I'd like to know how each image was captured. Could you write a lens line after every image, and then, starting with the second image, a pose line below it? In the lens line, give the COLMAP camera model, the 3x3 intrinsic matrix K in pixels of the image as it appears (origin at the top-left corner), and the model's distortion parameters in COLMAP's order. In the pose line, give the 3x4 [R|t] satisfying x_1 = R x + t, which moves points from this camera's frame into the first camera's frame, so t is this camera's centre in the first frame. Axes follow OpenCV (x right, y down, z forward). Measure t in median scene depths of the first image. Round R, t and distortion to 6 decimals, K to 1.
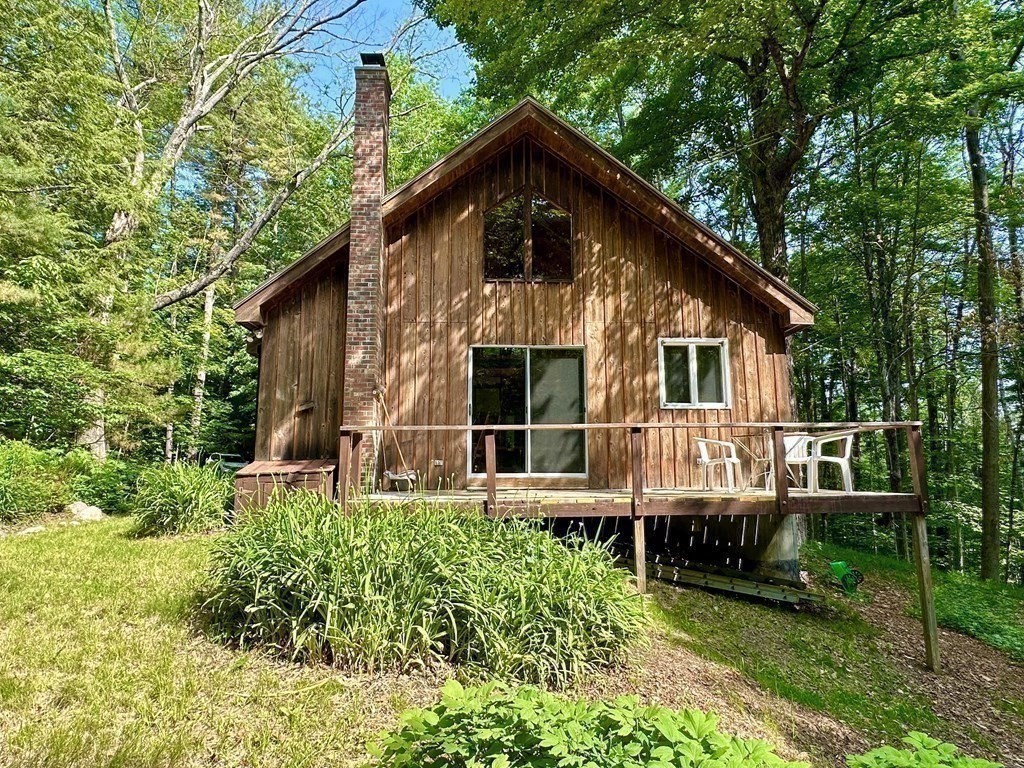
lens RADIAL K [[569.3, 0, 511.2], [0, 569.3, 383.1], [0, 0, 1]] dist [-0.010780, 0.003686]
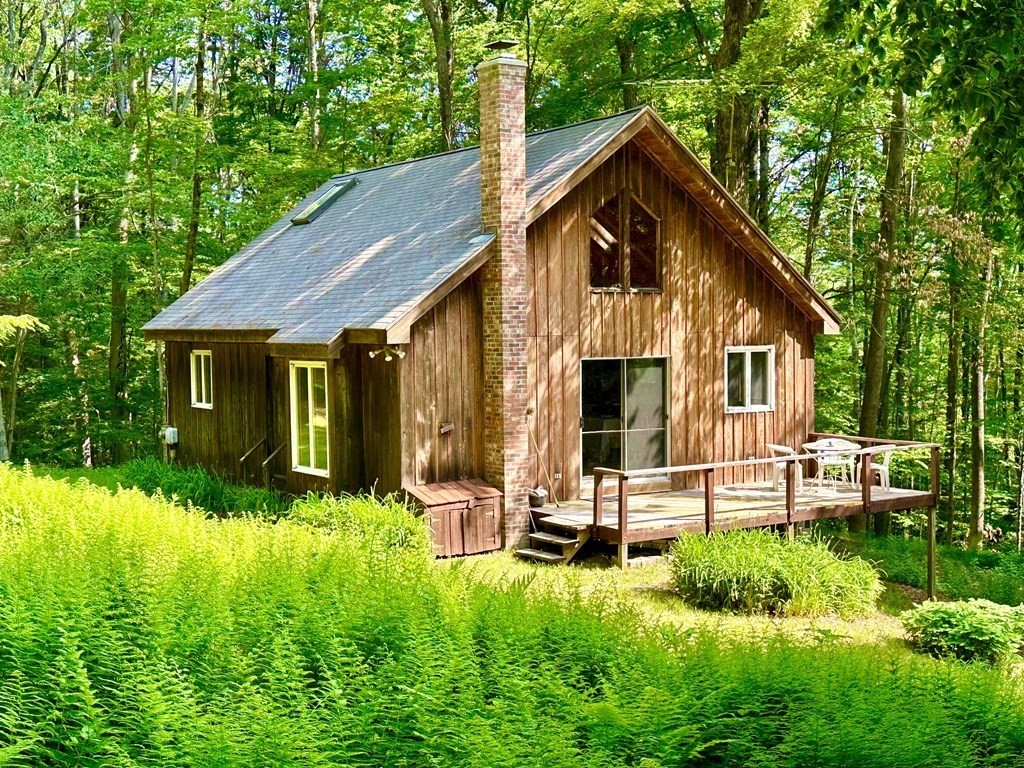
lens RADIAL K [[1404.3, 0, 512.0], [0, 1404.3, 385.5], [0, 0, 1]] dist [0.108770, 0.000000]
pose [[0.859982, -0.027607, 0.509578, -1.435126], [-0.073964, 0.981249, 0.177985, -0.450078], [-0.504937, -0.190755, 0.841815, -1.031620]]
